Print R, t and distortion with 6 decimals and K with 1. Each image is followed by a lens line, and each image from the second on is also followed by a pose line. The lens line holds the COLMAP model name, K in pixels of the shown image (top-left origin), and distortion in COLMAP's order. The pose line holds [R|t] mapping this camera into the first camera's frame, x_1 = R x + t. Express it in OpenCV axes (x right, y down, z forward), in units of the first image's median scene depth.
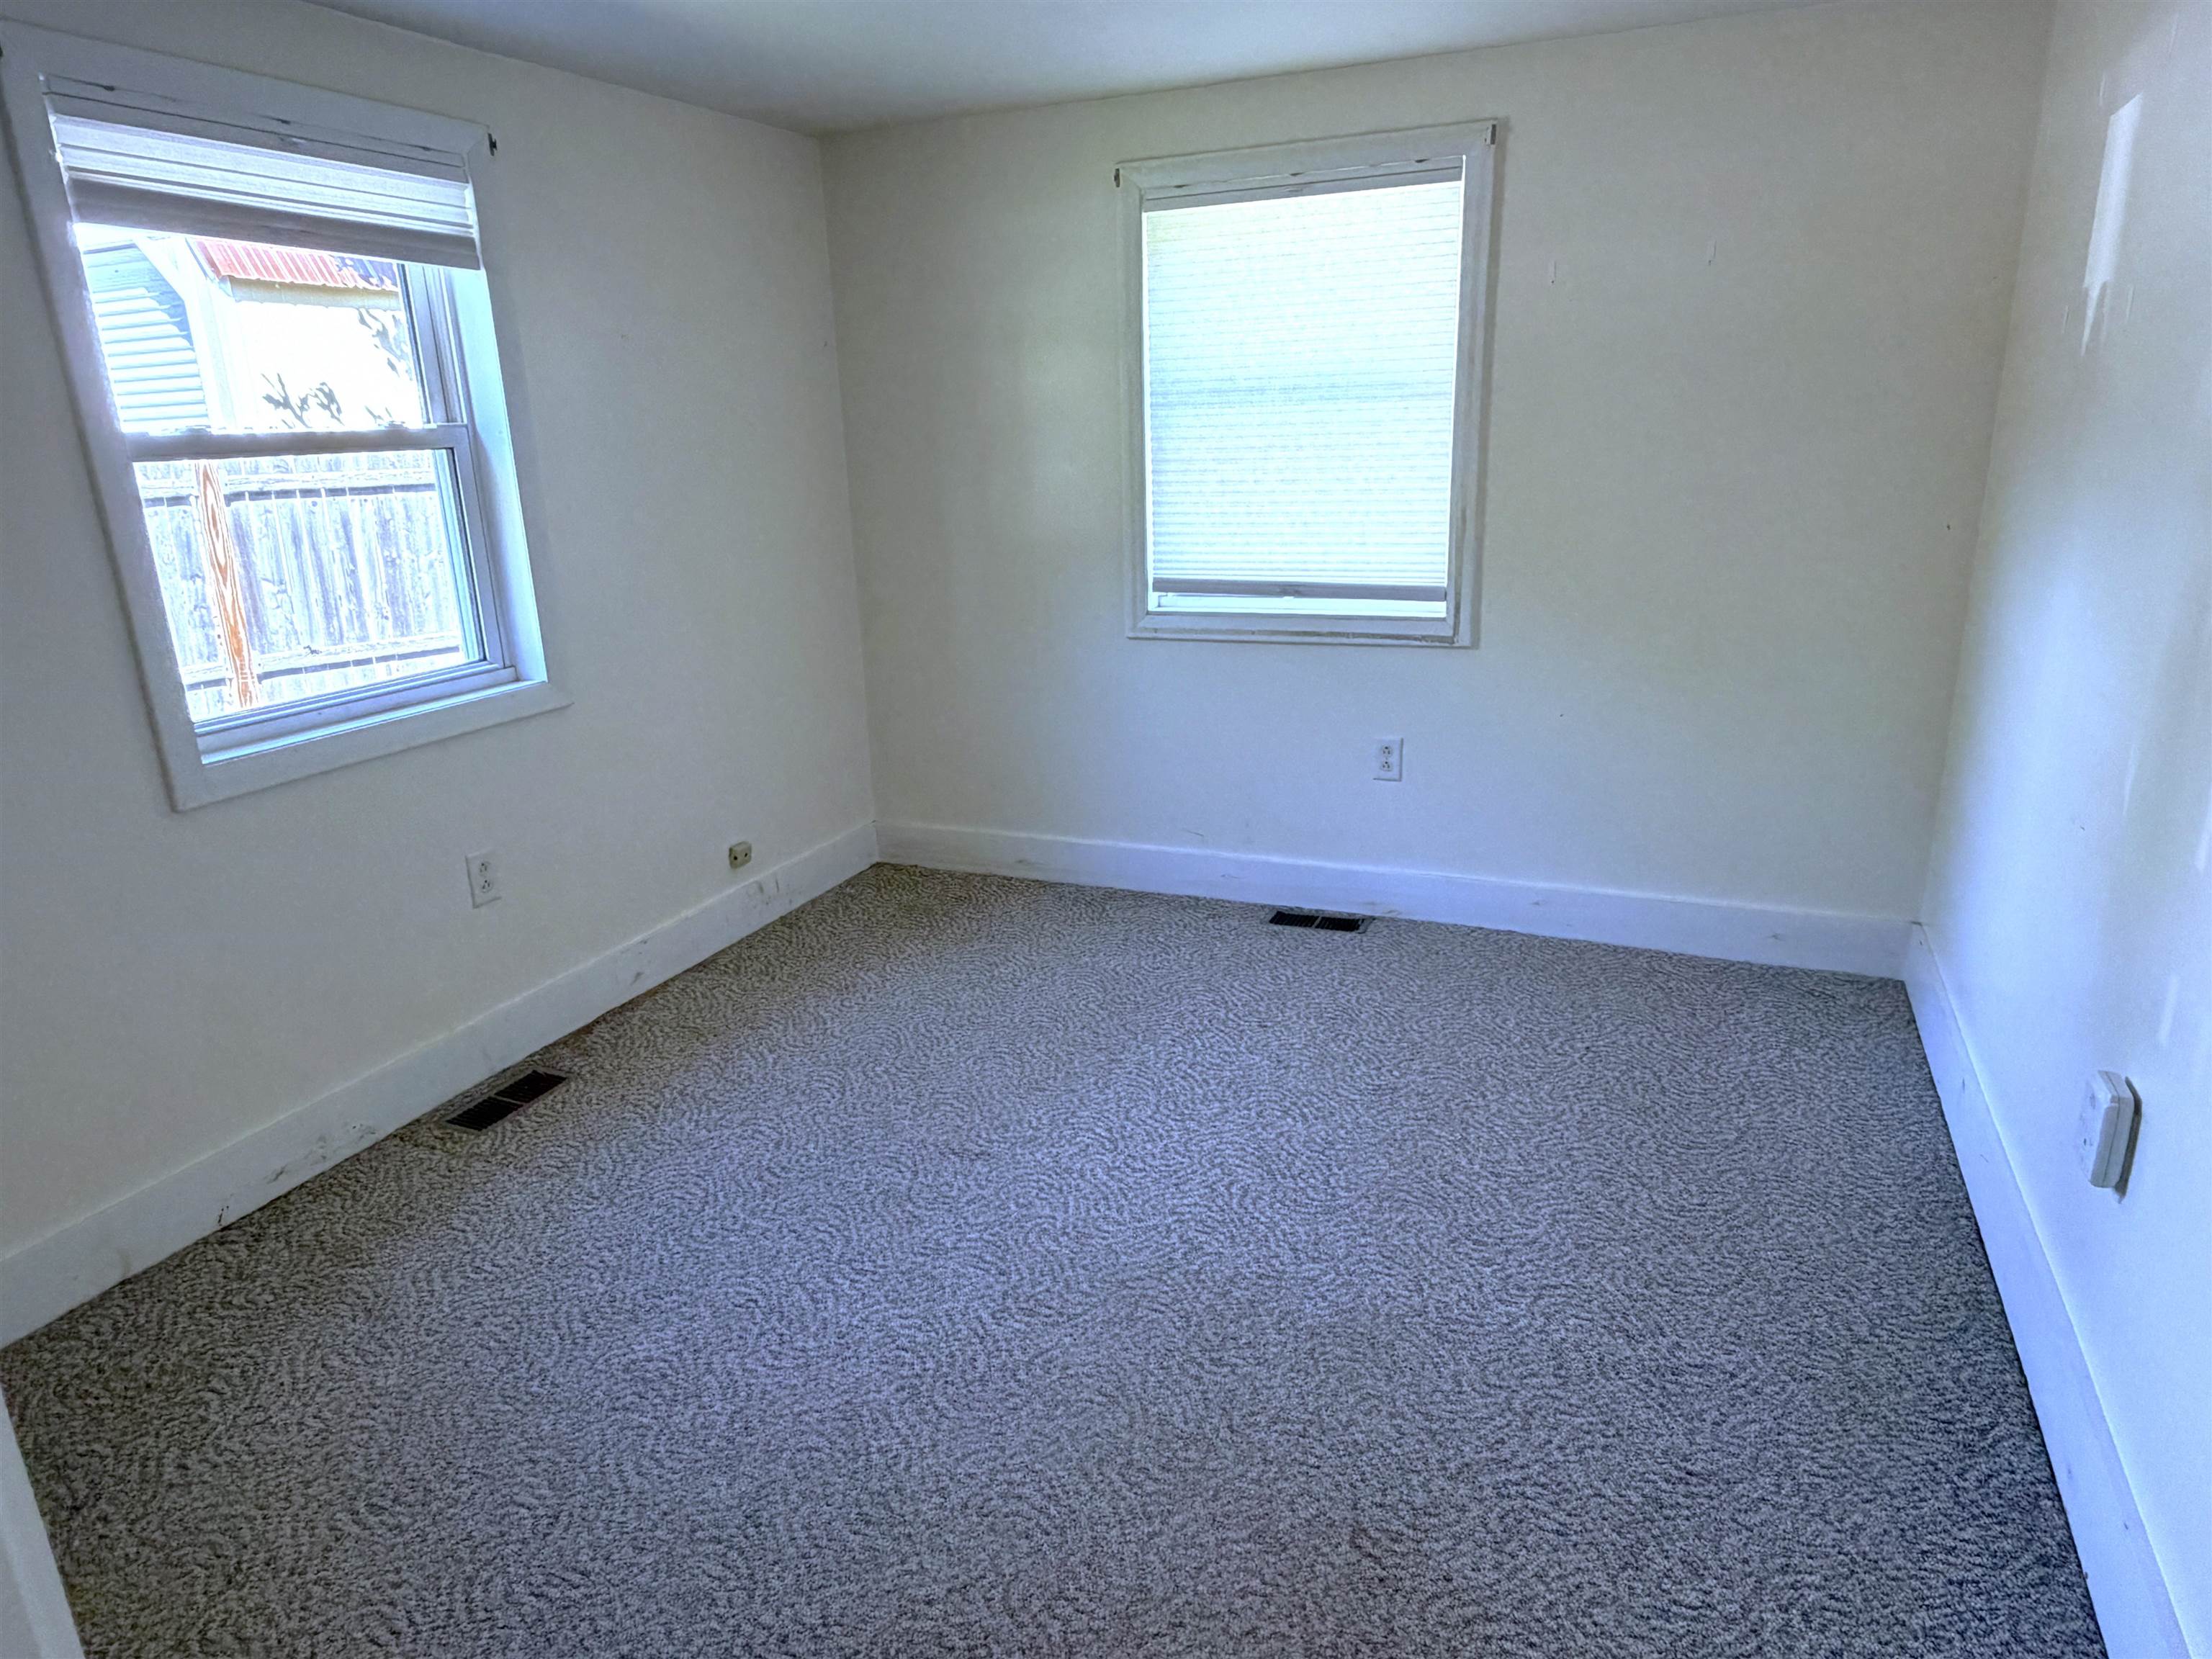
lens RADIAL K [[1376.9, 0, 1106.0], [0, 1376.9, 829.5], [0, 0, 1]] dist [-0.004000, -0.000523]
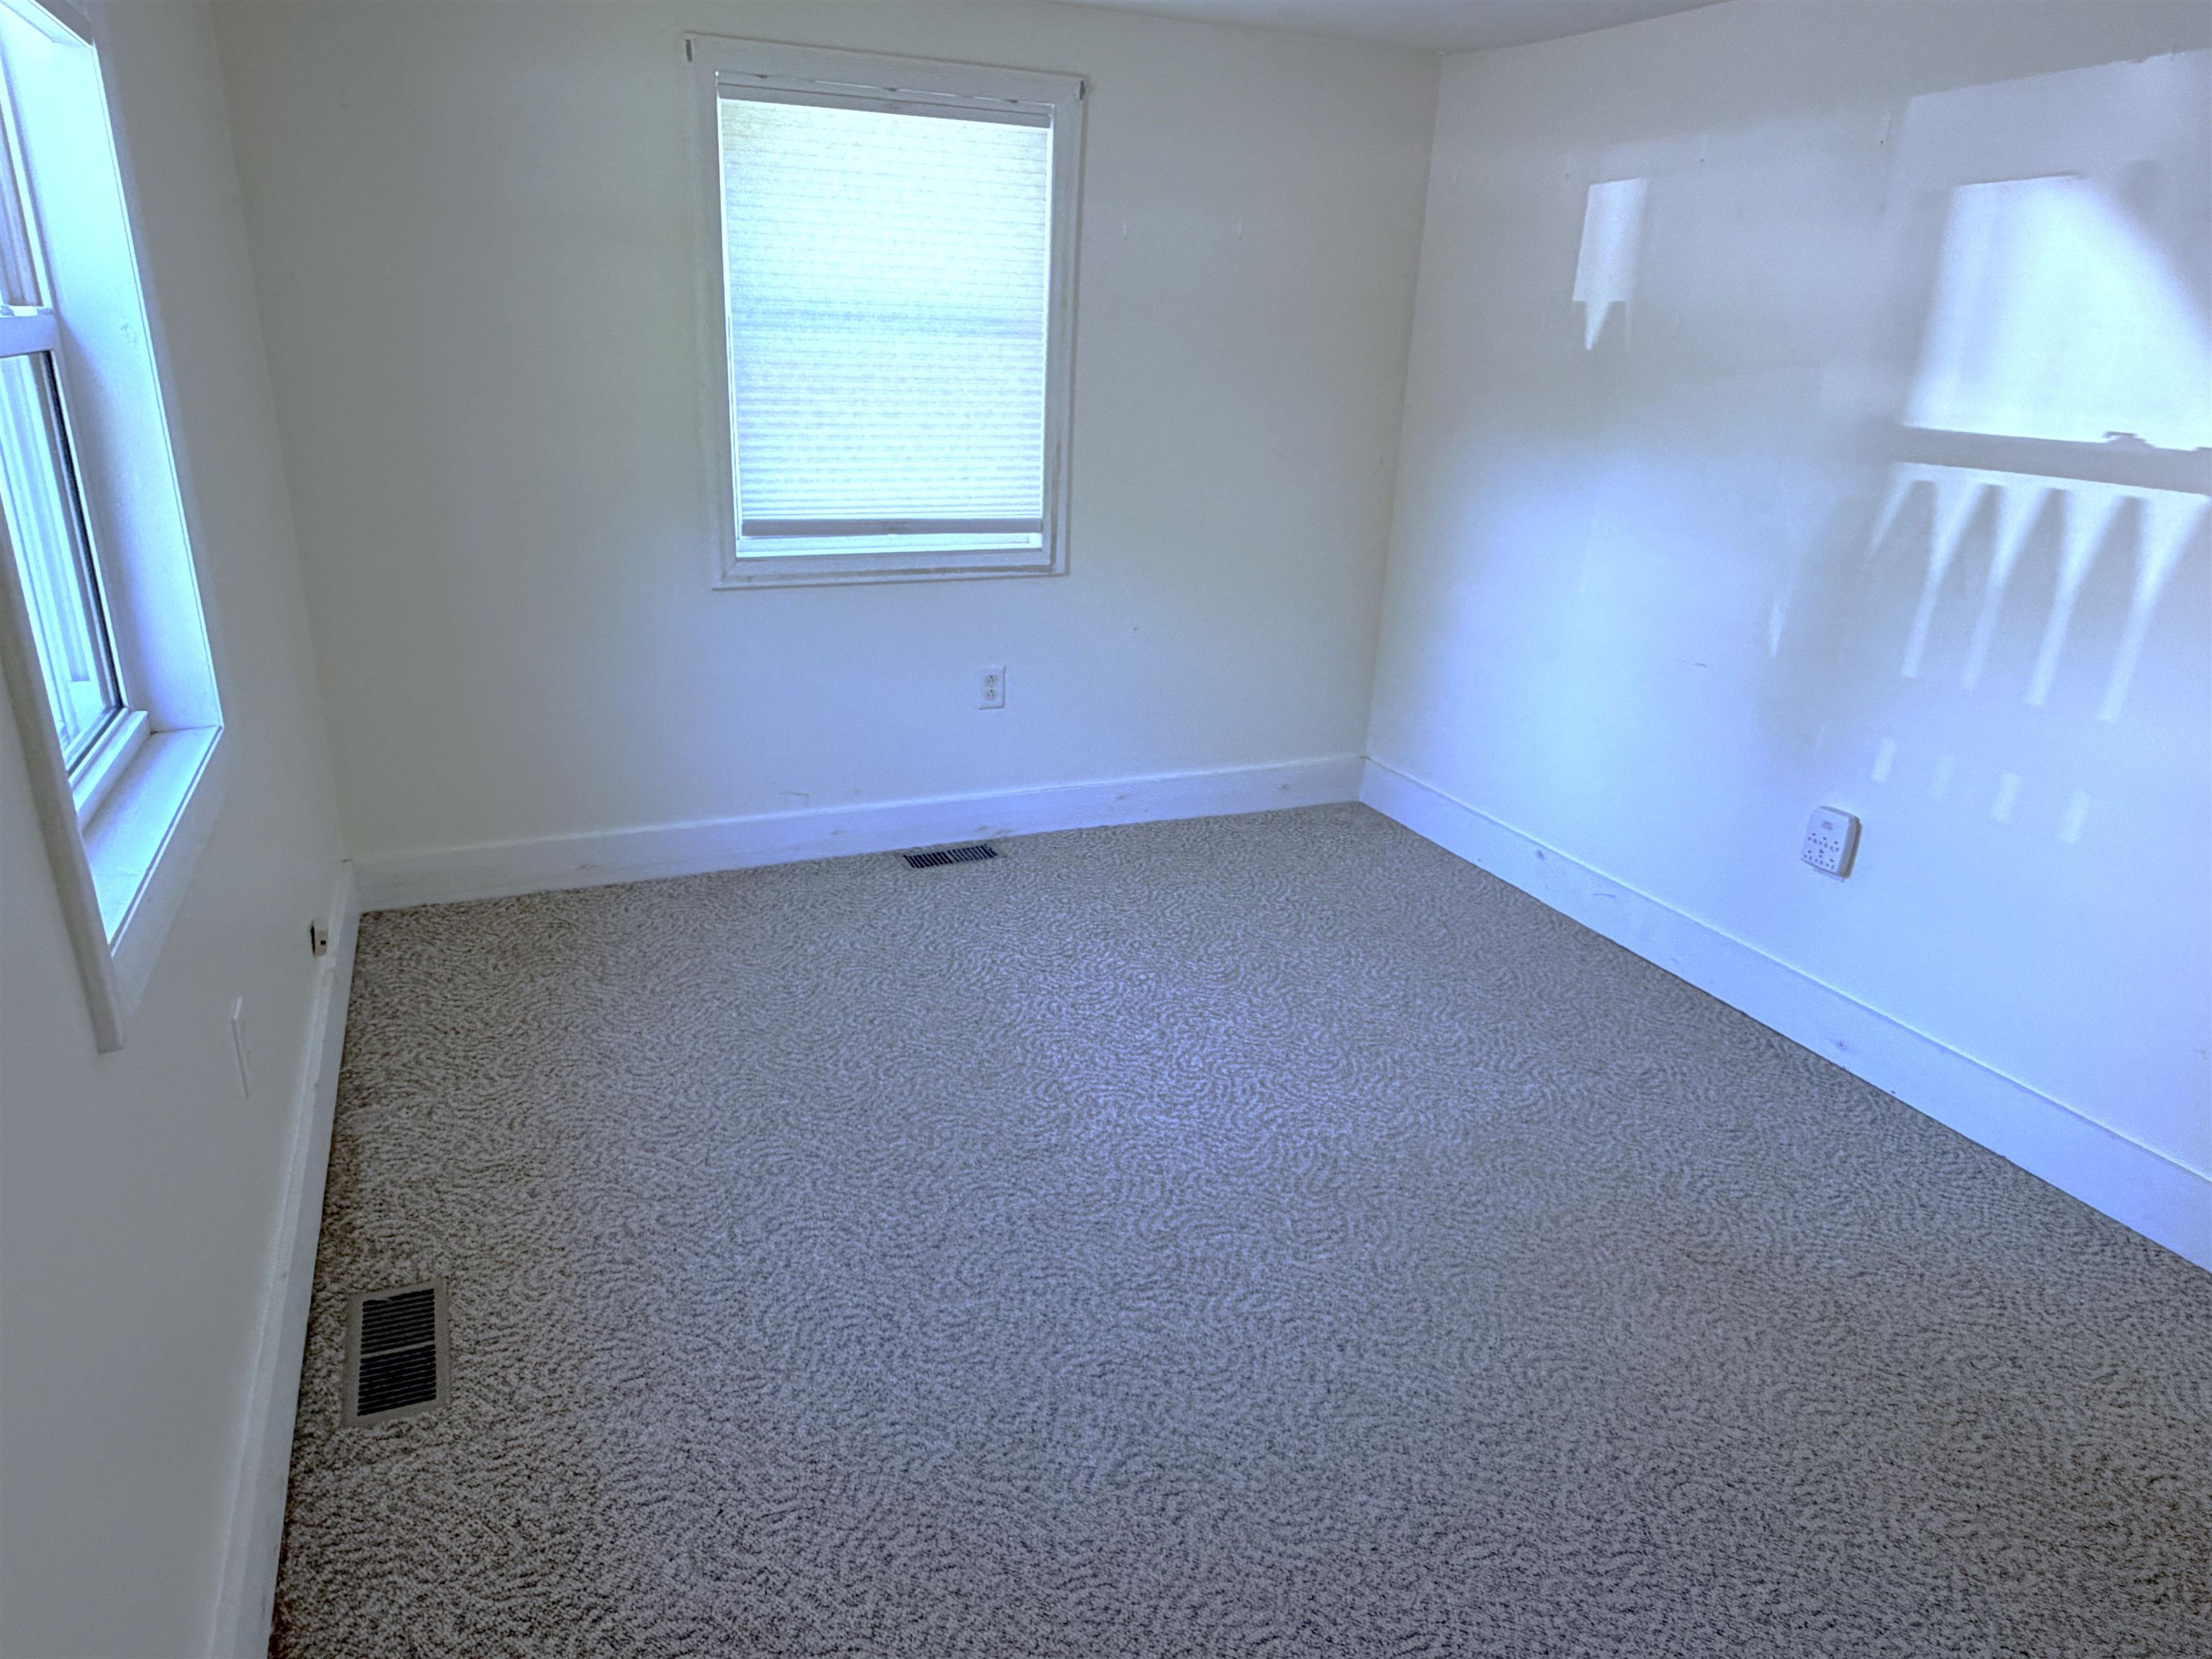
lens RADIAL K [[1376.9, 0, 1106.0], [0, 1376.9, 829.5], [0, 0, 1]] dist [-0.004000, -0.000523]
pose [[0.679892, -0.200115, 0.705480, -0.503289], [0.150939, 0.979634, 0.132417, -0.072675], [-0.717610, 0.016455, 0.696250, 0.223732]]
